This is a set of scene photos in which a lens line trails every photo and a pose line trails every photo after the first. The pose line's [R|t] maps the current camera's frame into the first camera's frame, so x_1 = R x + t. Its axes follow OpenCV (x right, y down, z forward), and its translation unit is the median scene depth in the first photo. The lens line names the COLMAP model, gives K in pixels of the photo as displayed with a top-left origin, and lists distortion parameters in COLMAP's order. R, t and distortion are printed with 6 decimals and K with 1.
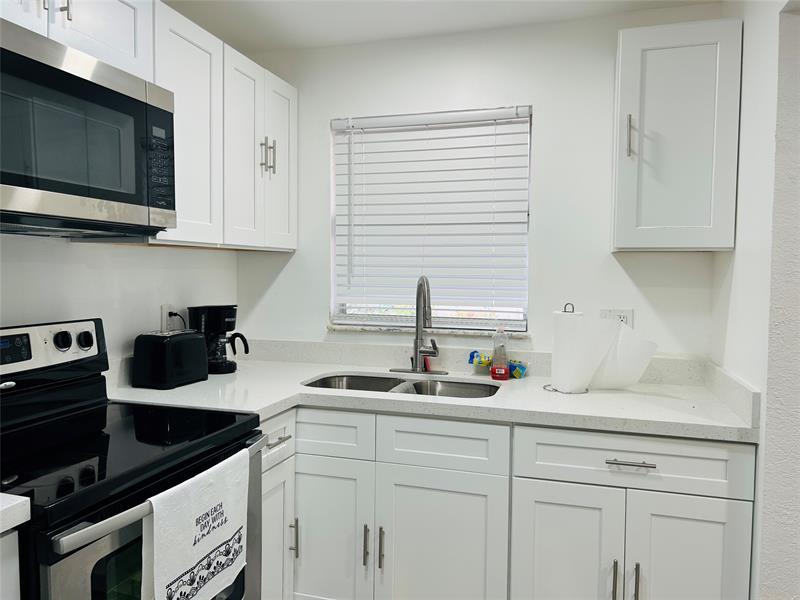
lens RADIAL K [[607.2, 0, 407.4], [0, 607.2, 303.2], [0, 0, 1]] dist [0.080351, -0.096230]
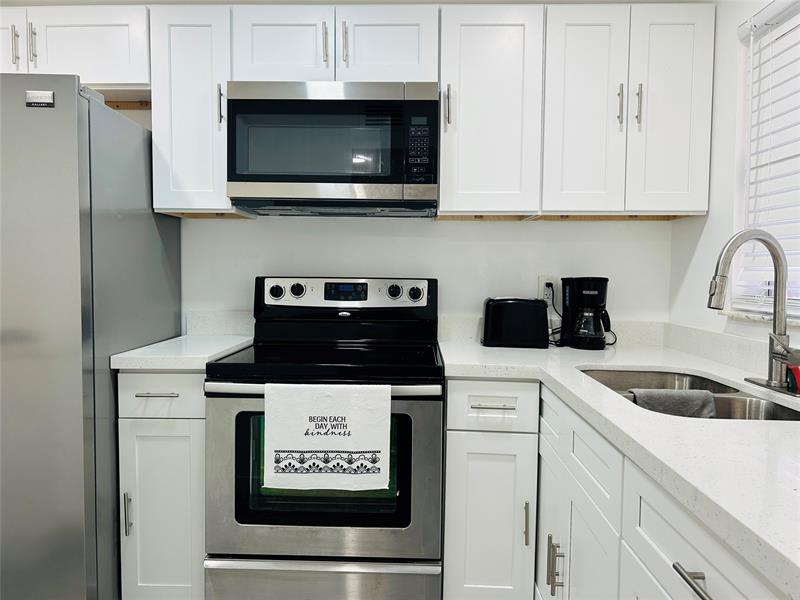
lens RADIAL K [[607.2, 0, 407.4], [0, 607.2, 303.2], [0, 0, 1]] dist [0.080351, -0.096230]
pose [[0.263649, 0.040273, -0.963778, 0.781944], [-0.062885, 0.997720, 0.024489, 0.053929], [0.962567, 0.054150, 0.265580, 0.691843]]
